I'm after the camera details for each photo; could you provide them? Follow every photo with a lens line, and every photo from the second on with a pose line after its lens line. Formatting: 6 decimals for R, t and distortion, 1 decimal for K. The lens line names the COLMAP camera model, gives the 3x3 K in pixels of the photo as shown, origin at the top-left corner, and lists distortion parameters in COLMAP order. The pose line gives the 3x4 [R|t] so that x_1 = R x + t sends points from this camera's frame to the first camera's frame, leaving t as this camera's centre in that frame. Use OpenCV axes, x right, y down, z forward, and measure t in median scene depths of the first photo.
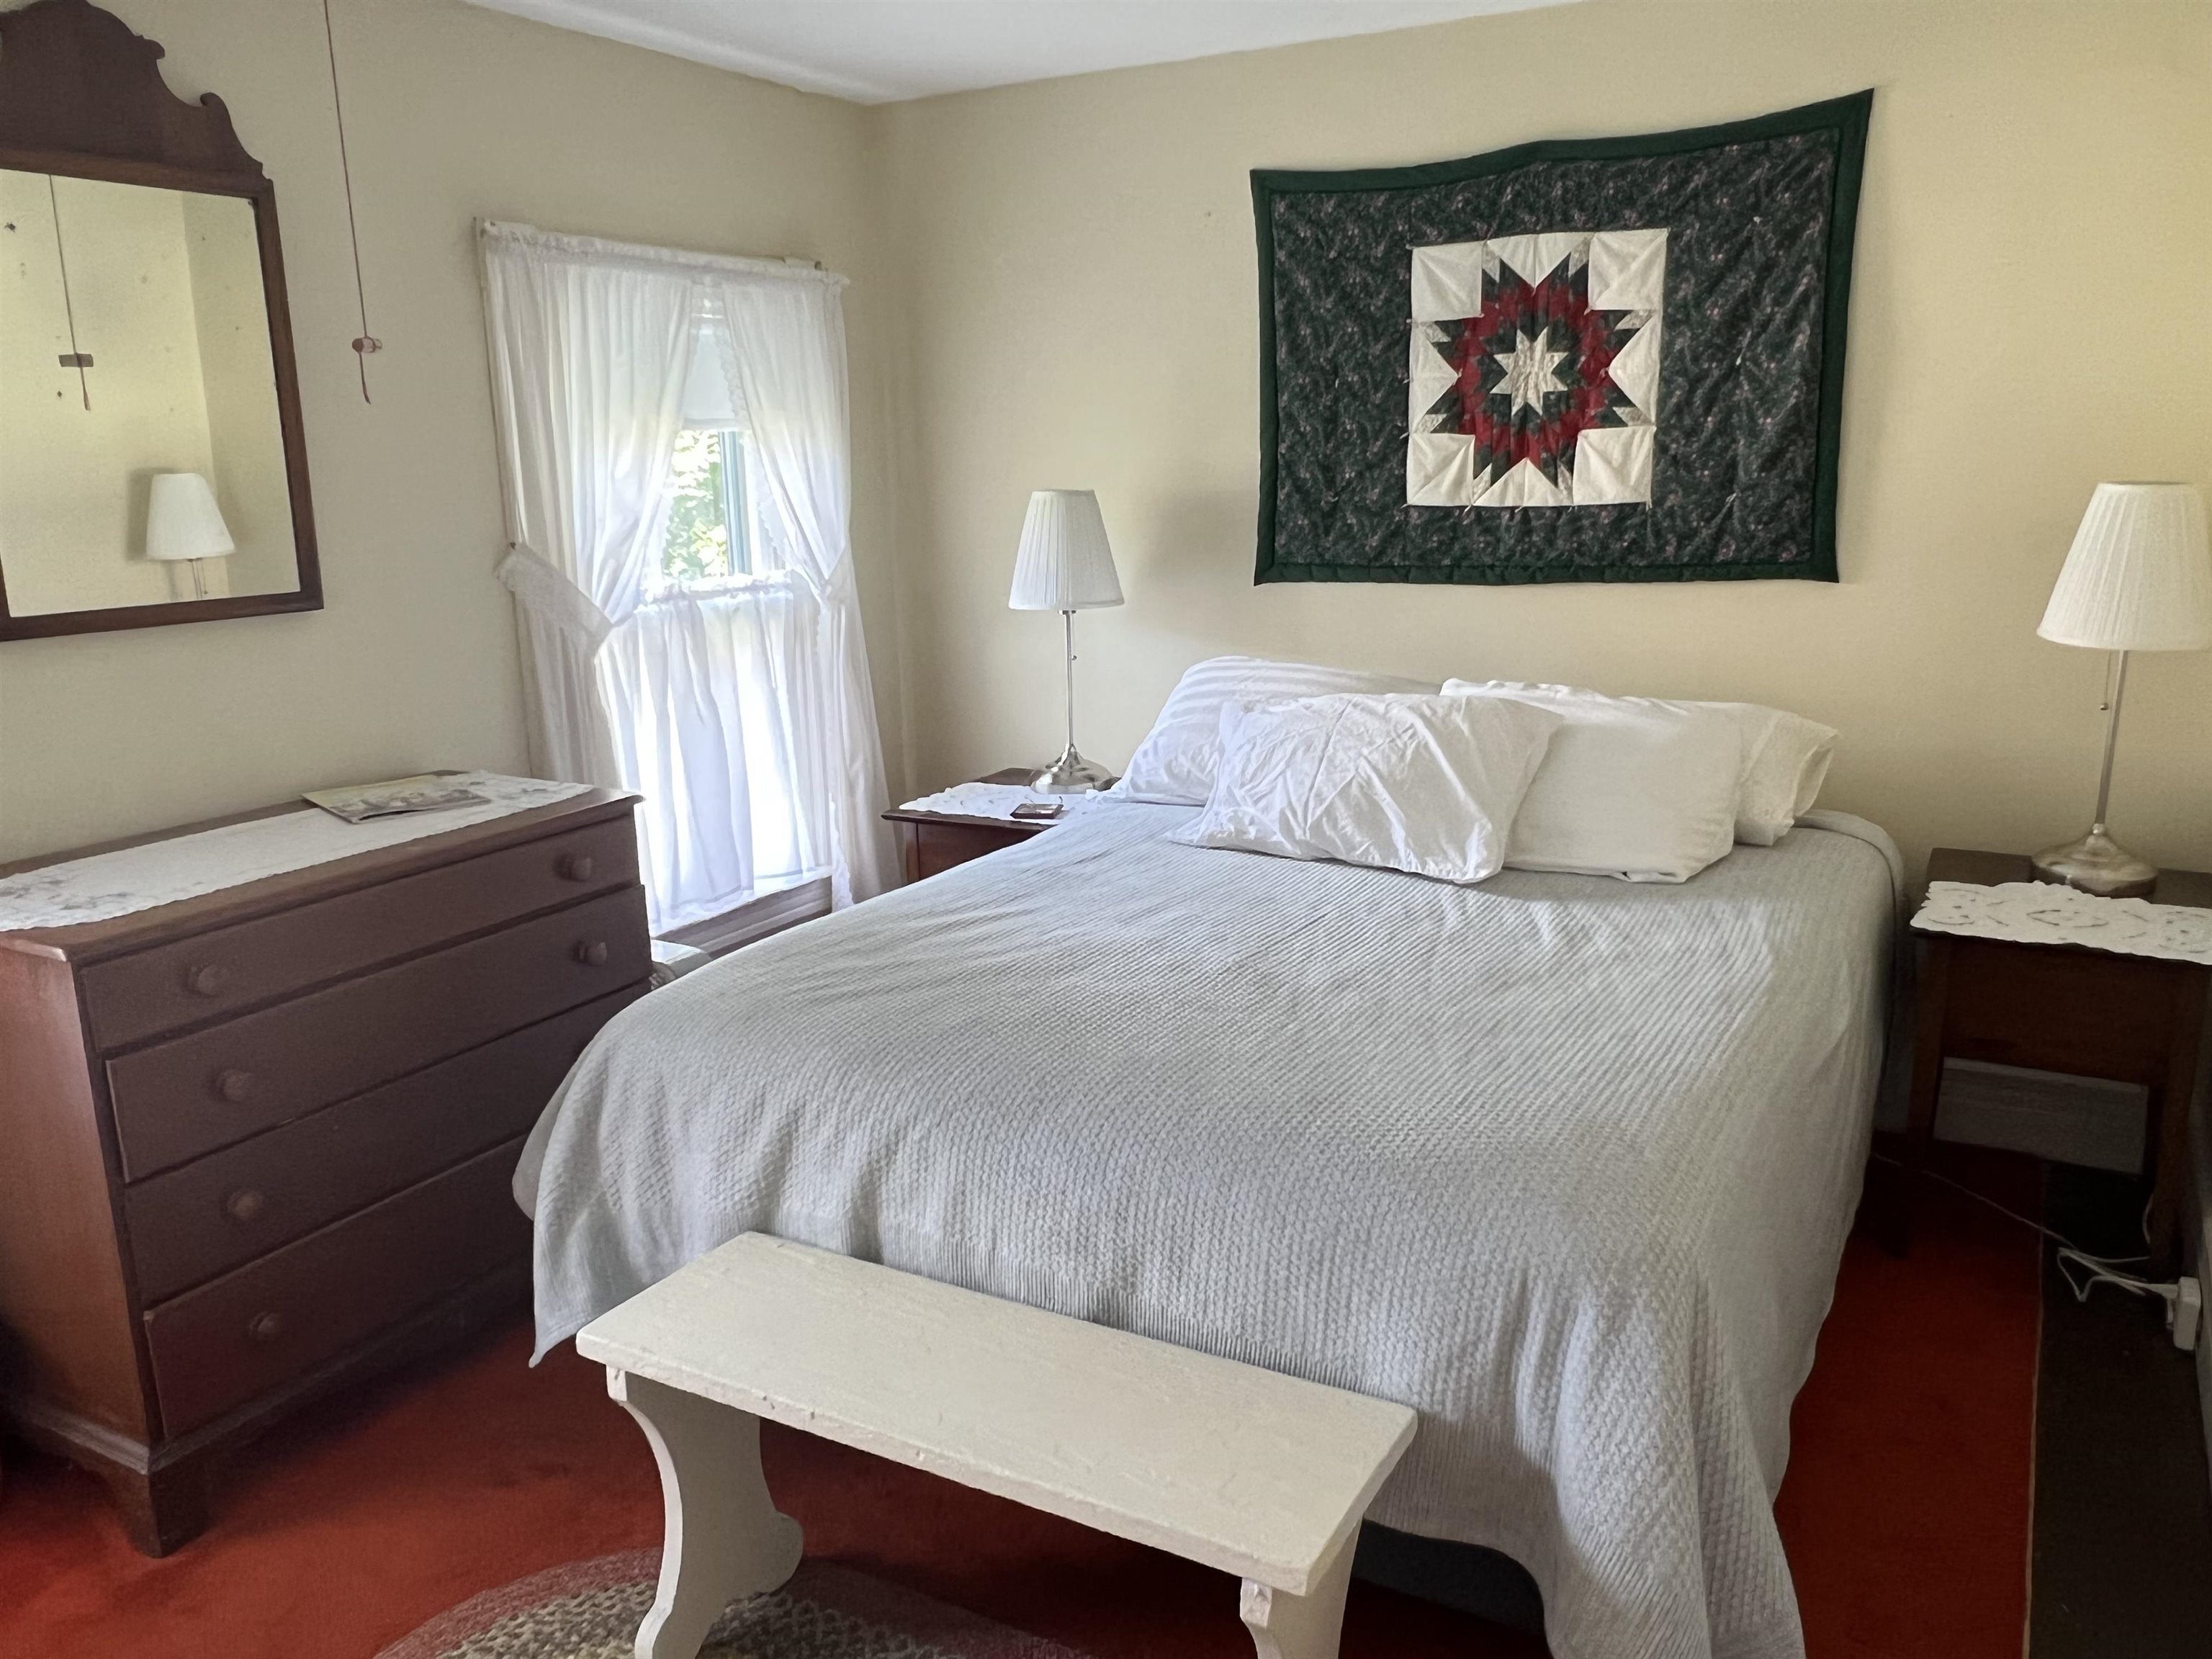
lens RADIAL K [[1691.2, 0, 1106.0], [0, 1691.2, 829.5], [0, 0, 1]] dist [-0.003204, -0.001766]
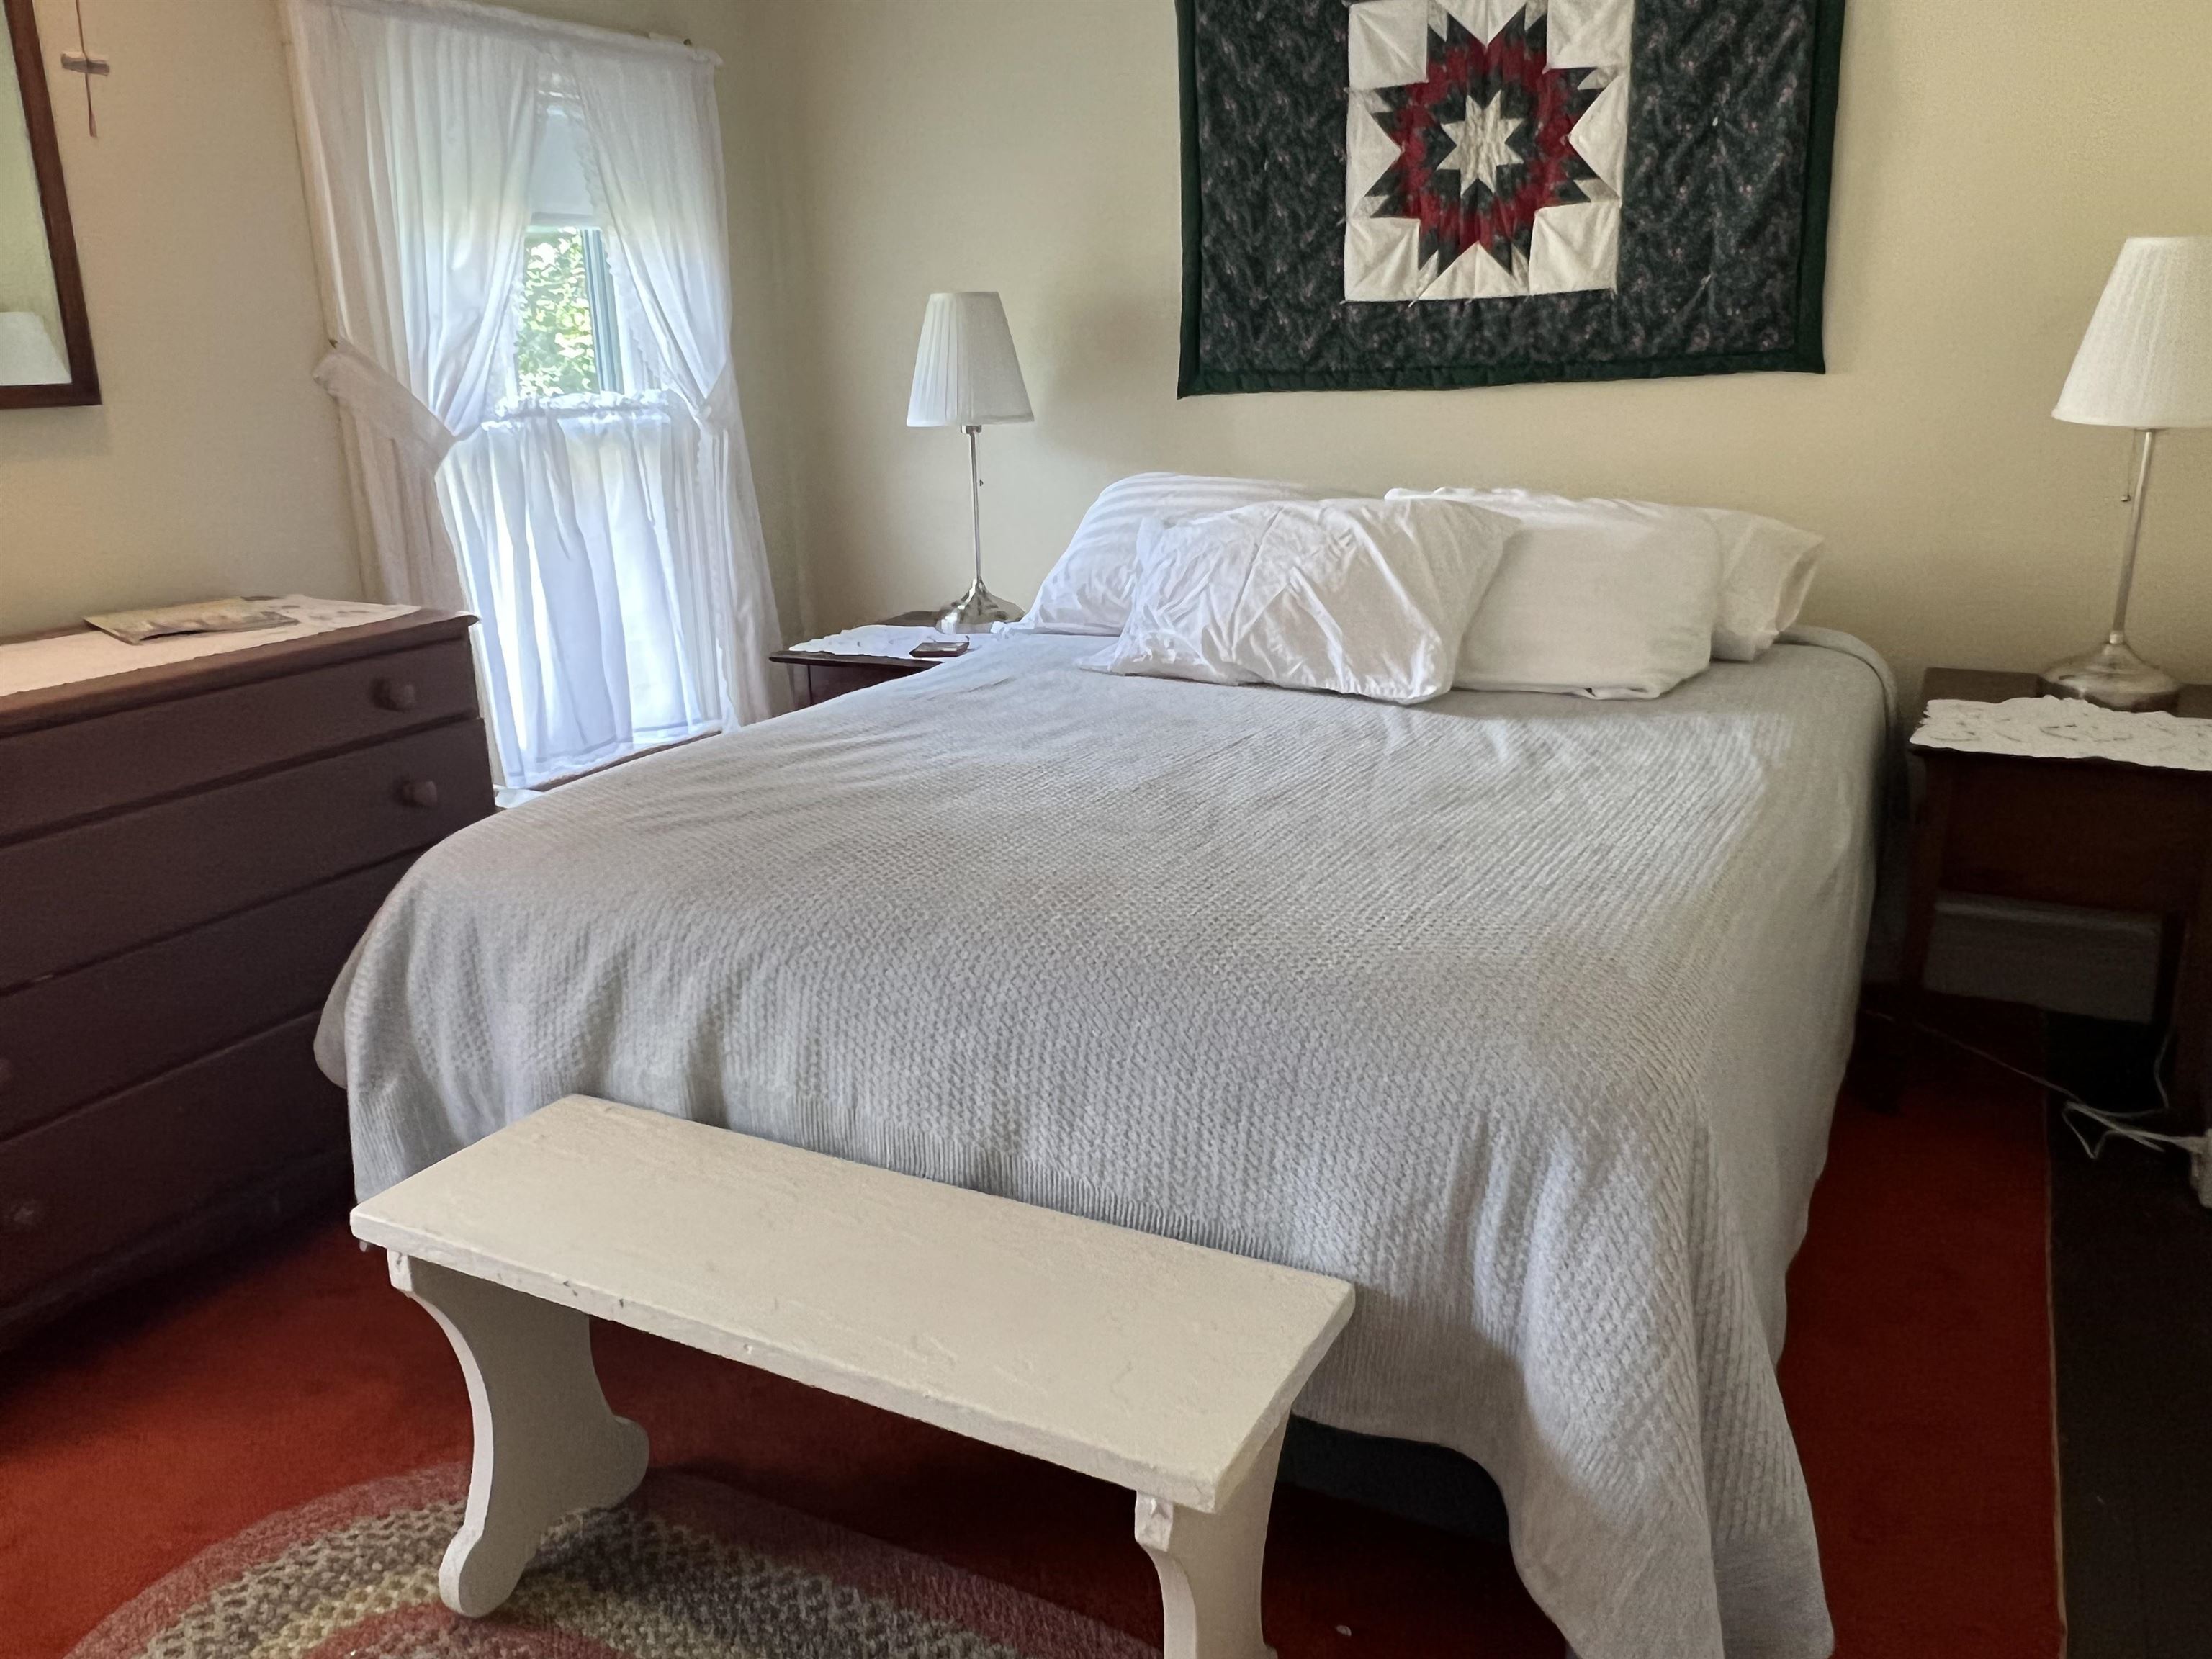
lens RADIAL K [[1663.7, 0, 1082.4], [0, 1663.7, 823.5], [0, 0, 1]] dist [-0.003122, 0.000423]
pose [[0.999804, -0.012765, 0.015141, 0.026293], [0.011983, 0.998645, 0.050645, 0.047810], [-0.015767, -0.050453, 0.998602, 0.127369]]
